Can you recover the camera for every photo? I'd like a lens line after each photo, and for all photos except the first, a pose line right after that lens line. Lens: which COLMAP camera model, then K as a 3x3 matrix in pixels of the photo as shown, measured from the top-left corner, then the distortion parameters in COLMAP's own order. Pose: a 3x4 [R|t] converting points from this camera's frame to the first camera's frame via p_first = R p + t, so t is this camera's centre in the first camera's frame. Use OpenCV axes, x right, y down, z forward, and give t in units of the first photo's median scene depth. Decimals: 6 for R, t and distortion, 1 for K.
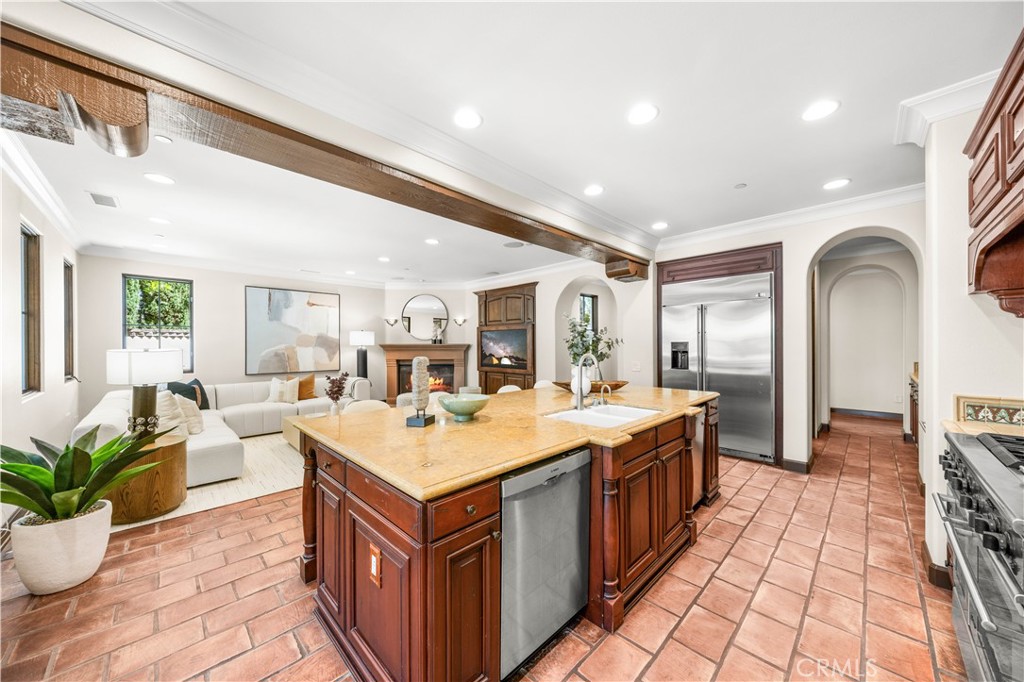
lens RADIAL K [[351.8, 0, 518.7], [0, 351.8, 344.5], [0, 0, 1]] dist [0.003511, -0.000137]
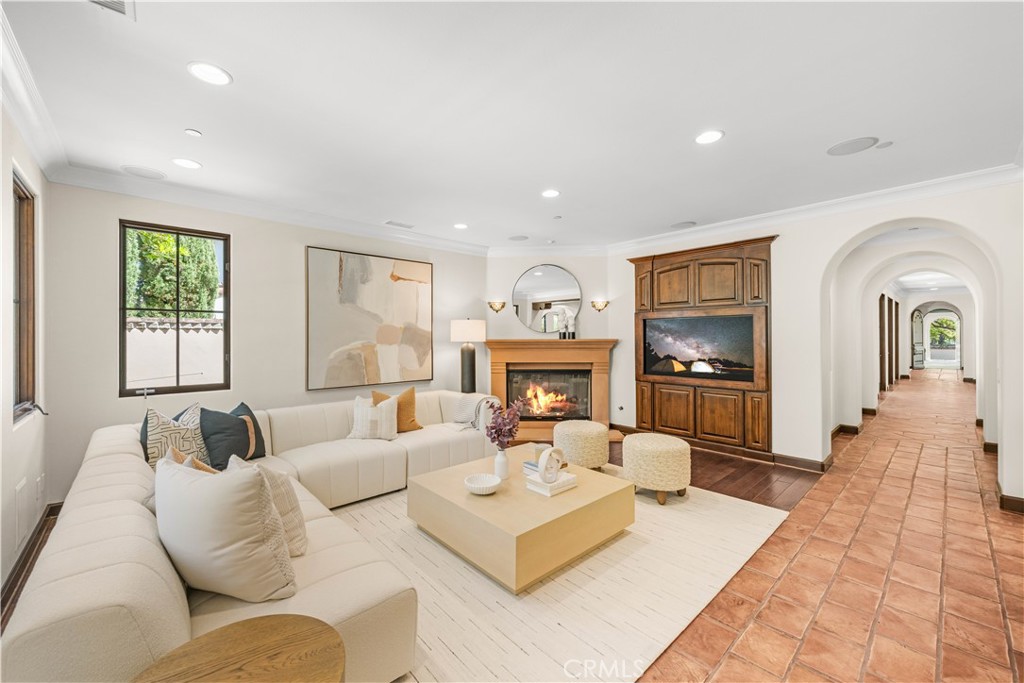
lens RADIAL K [[402.9, 0, 515.7], [0, 402.9, 336.0], [0, 0, 1]] dist [0.010781, -0.000677]
pose [[0.998801, -0.002310, -0.048909, -0.338247], [0.002011, 0.999979, -0.006158, -0.003379], [0.048923, 0.006052, 0.998784, 0.281407]]
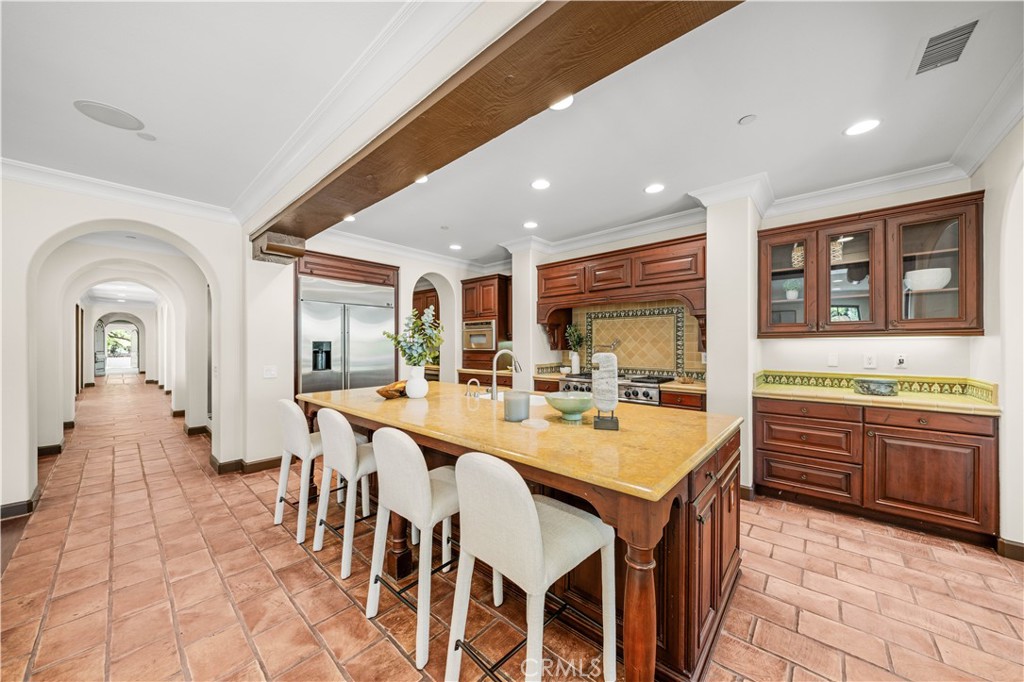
lens RADIAL K [[351.8, 0, 506.1], [0, 351.8, 348.2], [0, 0, 1]] dist [0.003511, -0.000137]
pose [[-0.035422, -0.002685, 0.999369, -0.340633], [0.001909, 0.999994, 0.002754, 0.006263], [-0.999371, 0.002006, -0.035416, 0.375687]]
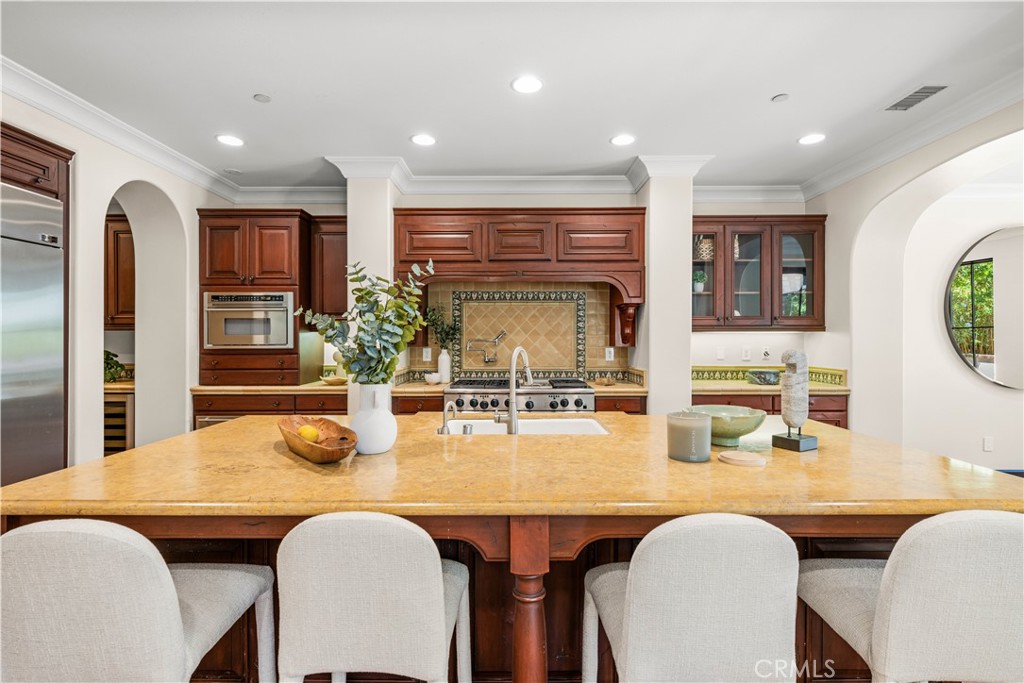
lens RADIAL K [[495.2, 0, 513.8], [0, 495.2, 345.4], [0, 0, 1]] dist [0.006811, -0.001433]
pose [[-0.696378, -0.004773, 0.717659, -0.169845], [0.005266, 0.999917, 0.011760, 0.003628], [-0.717656, 0.011969, -0.696295, 0.610548]]
